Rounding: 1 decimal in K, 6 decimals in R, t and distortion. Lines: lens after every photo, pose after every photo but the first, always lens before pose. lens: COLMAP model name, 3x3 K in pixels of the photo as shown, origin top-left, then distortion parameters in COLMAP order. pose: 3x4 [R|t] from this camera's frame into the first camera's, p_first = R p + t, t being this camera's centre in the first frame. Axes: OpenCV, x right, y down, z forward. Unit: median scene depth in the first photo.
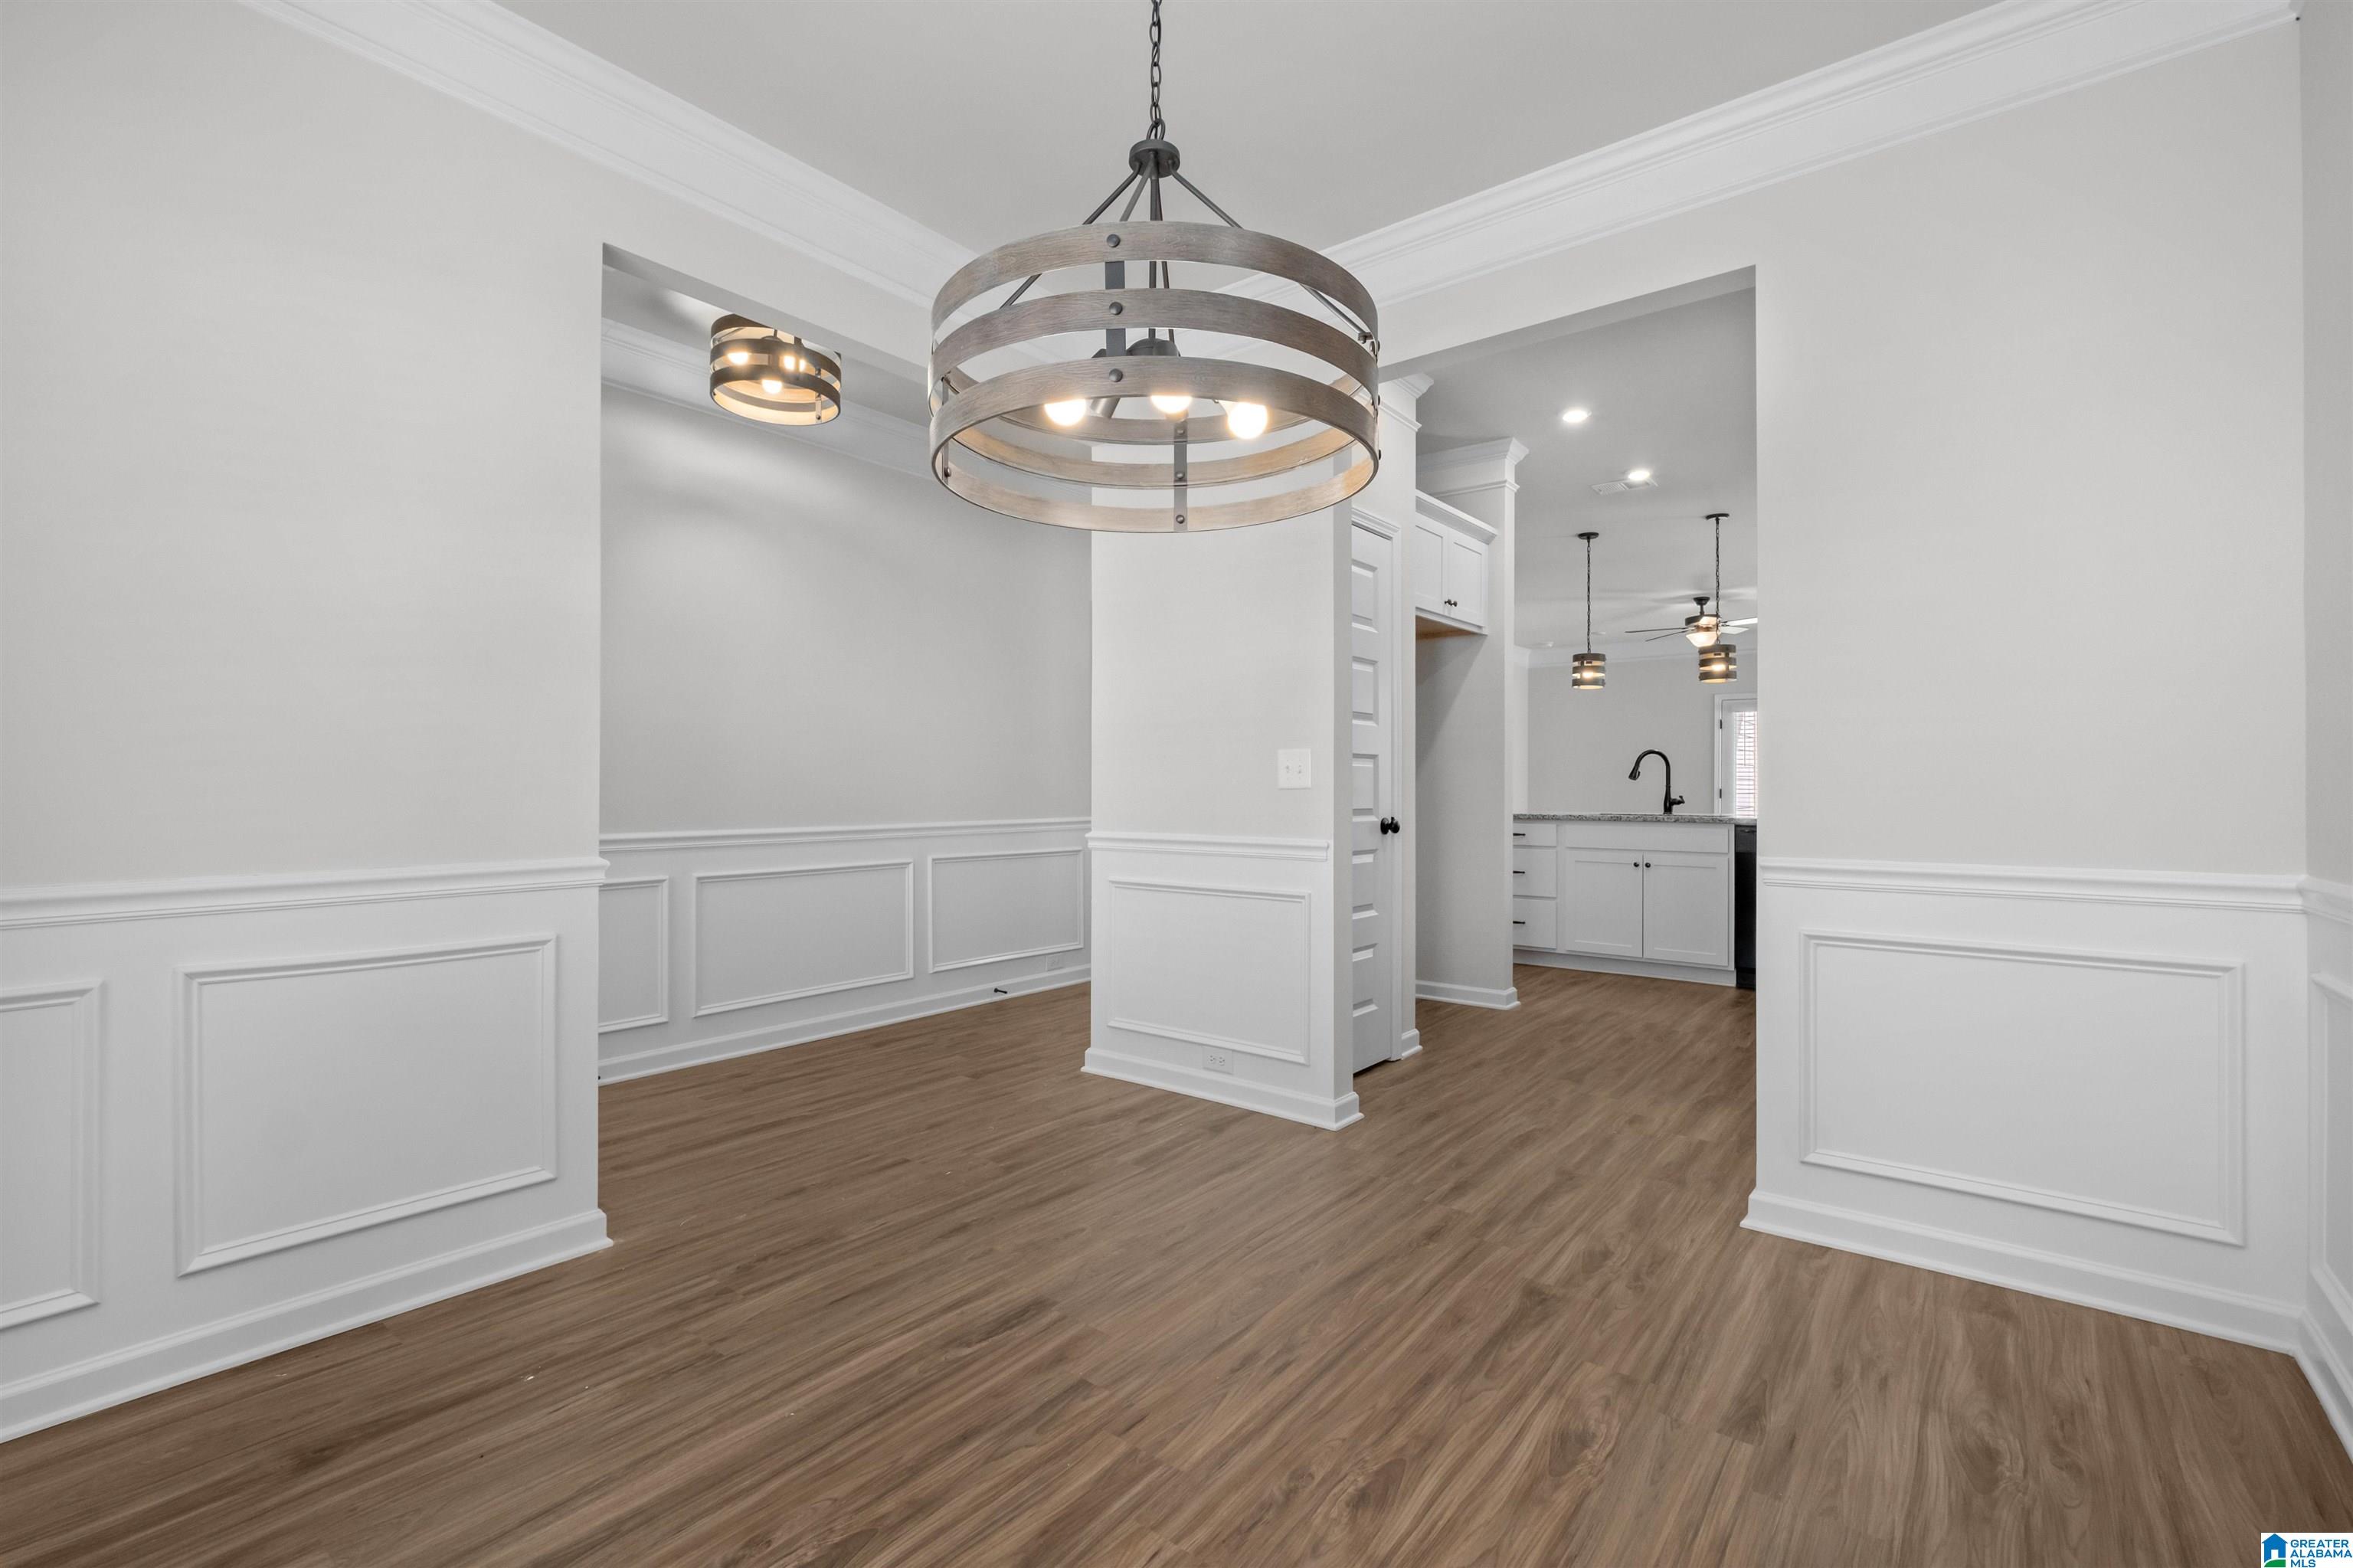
lens RADIAL K [[1023.6, 0, 1174.5], [0, 1023.6, 790.0], [0, 0, 1]] dist [0.004132, 0.000514]
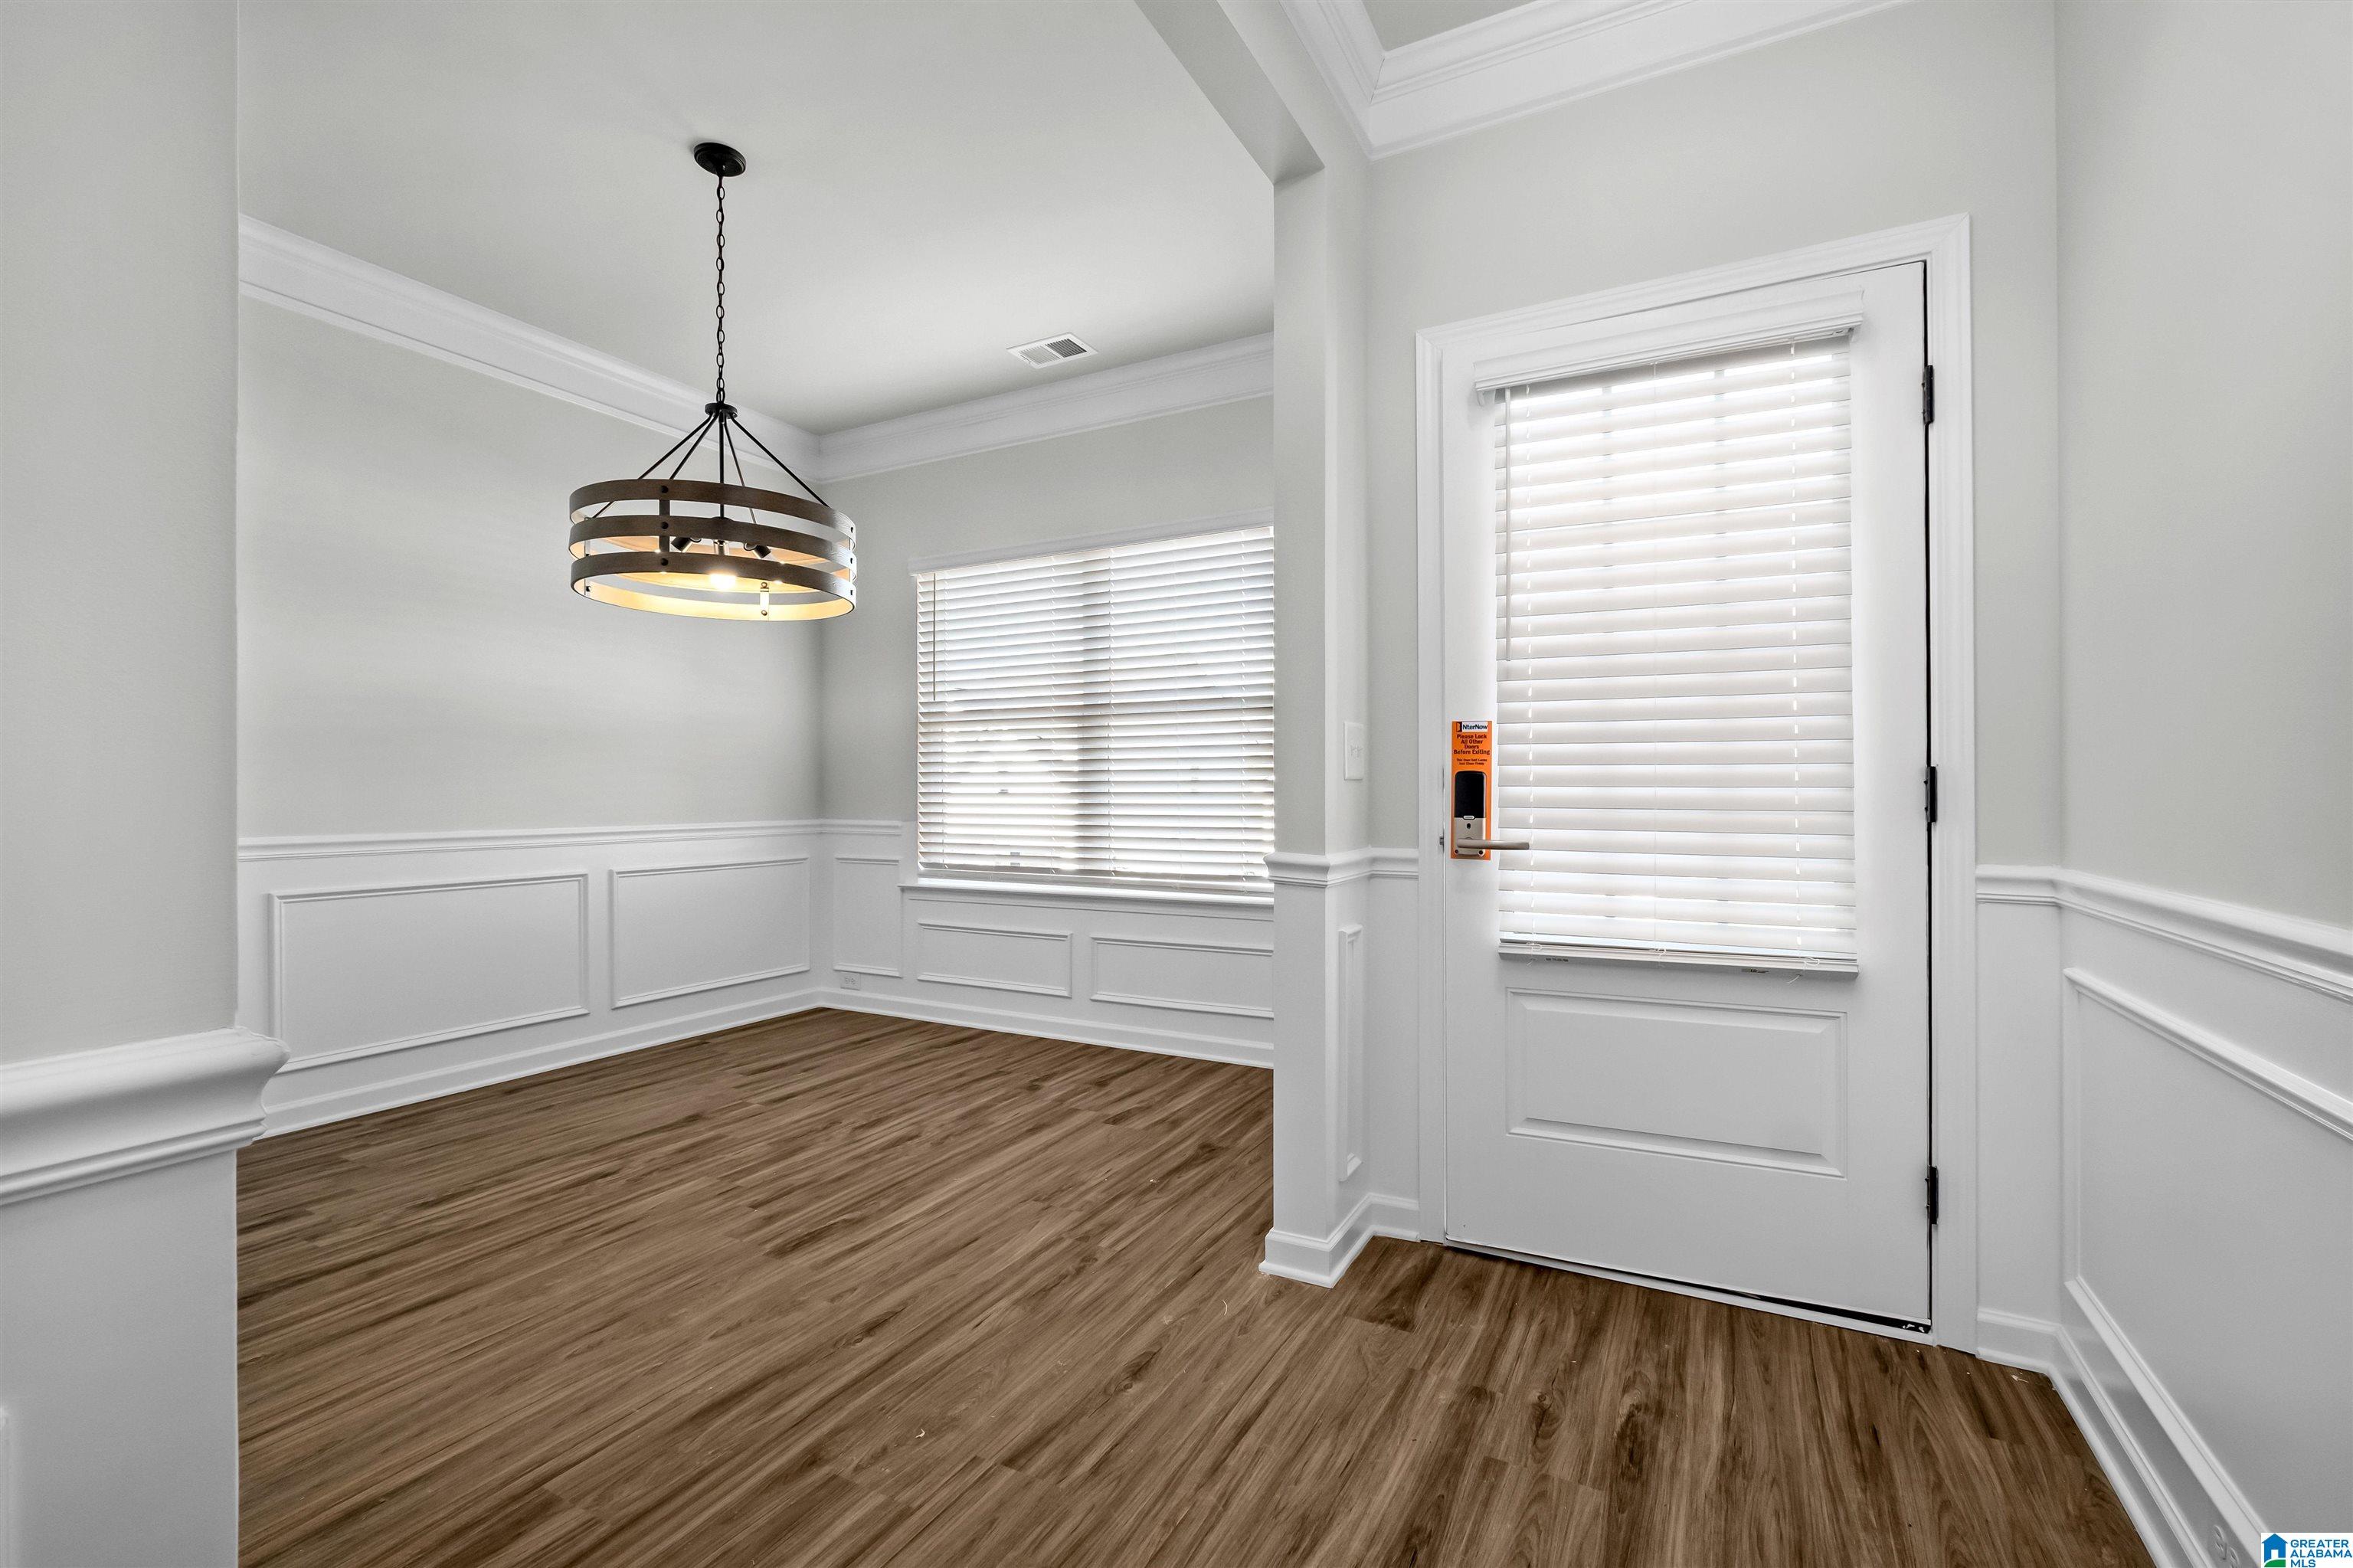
lens RADIAL K [[1023.6, 0, 1179.2], [0, 1023.6, 787.4], [0, 0, 1]] dist [0.004132, 0.000514]
pose [[-0.983056, 0.004983, -0.183240, -0.376749], [0.006449, 0.999952, -0.007405, 0.018061], [0.183194, -0.008461, -0.983040, 2.316605]]
